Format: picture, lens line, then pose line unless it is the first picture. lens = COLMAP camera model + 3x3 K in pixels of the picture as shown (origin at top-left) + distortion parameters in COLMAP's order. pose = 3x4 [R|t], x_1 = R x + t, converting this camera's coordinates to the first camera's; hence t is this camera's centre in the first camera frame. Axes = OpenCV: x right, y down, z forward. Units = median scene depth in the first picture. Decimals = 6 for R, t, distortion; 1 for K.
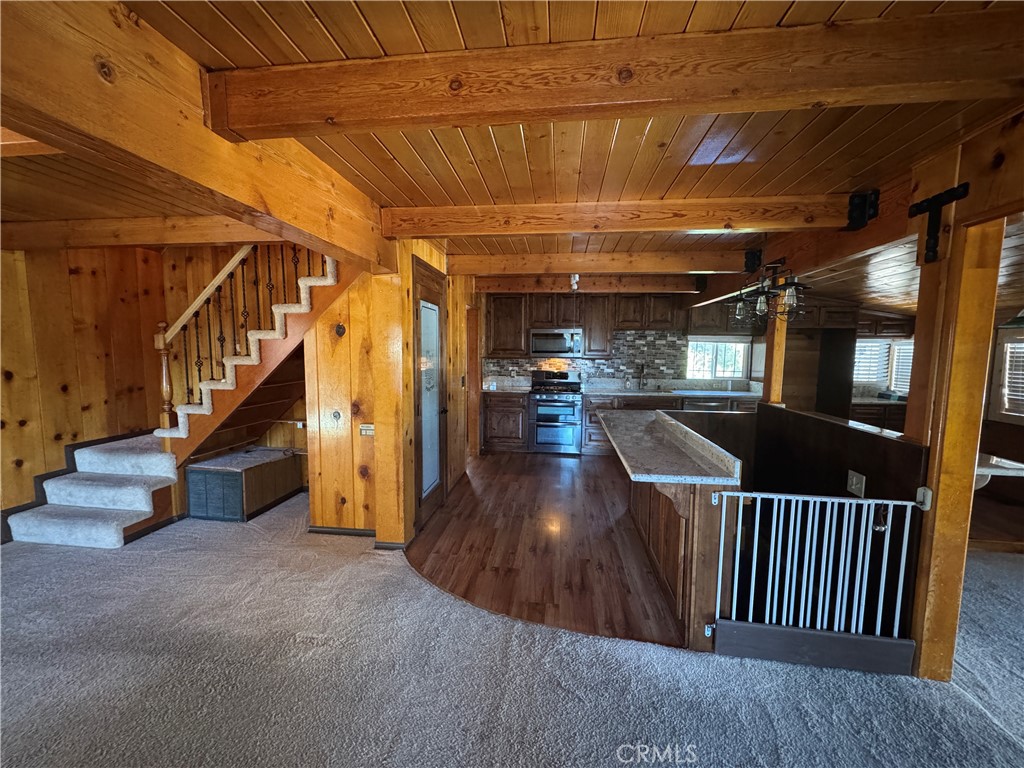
lens RADIAL K [[409.5, 0, 512.9], [0, 409.5, 384.1], [0, 0, 1]] dist [0.001007, -0.000229]
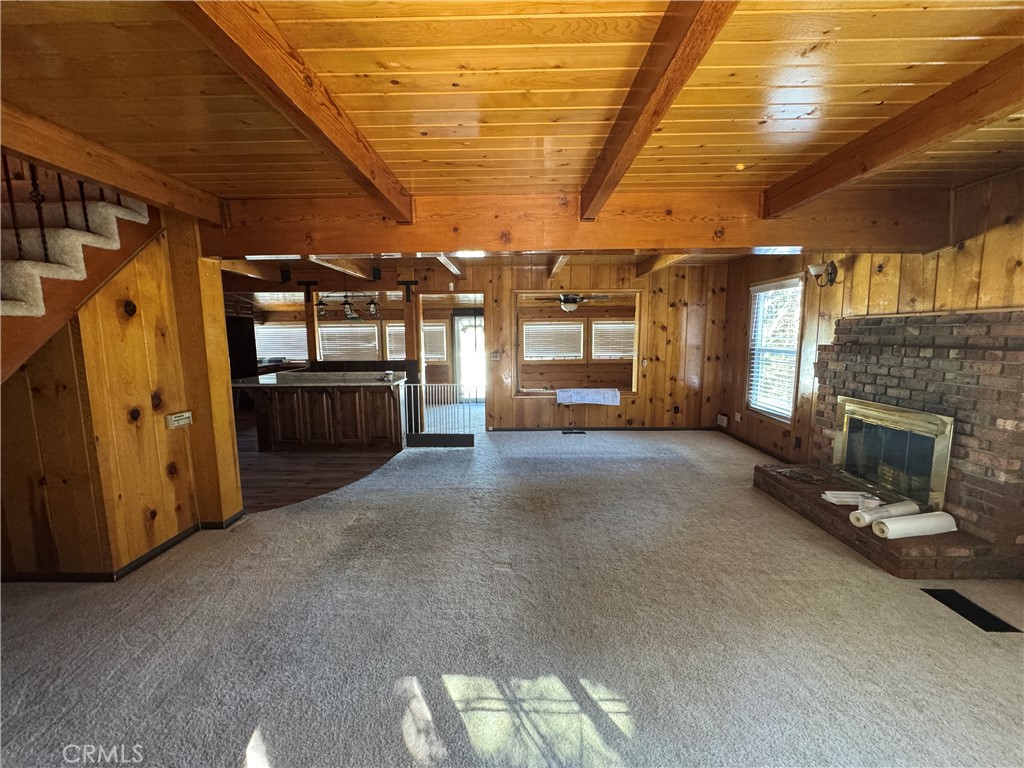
lens RADIAL K [[409.5, 0, 513.7], [0, 409.5, 385.5], [0, 0, 1]] dist [0.001007, -0.000229]
pose [[-0.111298, -0.133580, 0.984769, -1.239685], [0.094858, 0.984973, 0.144328, -0.023553], [-0.989250, 0.109476, -0.096954, 0.316741]]
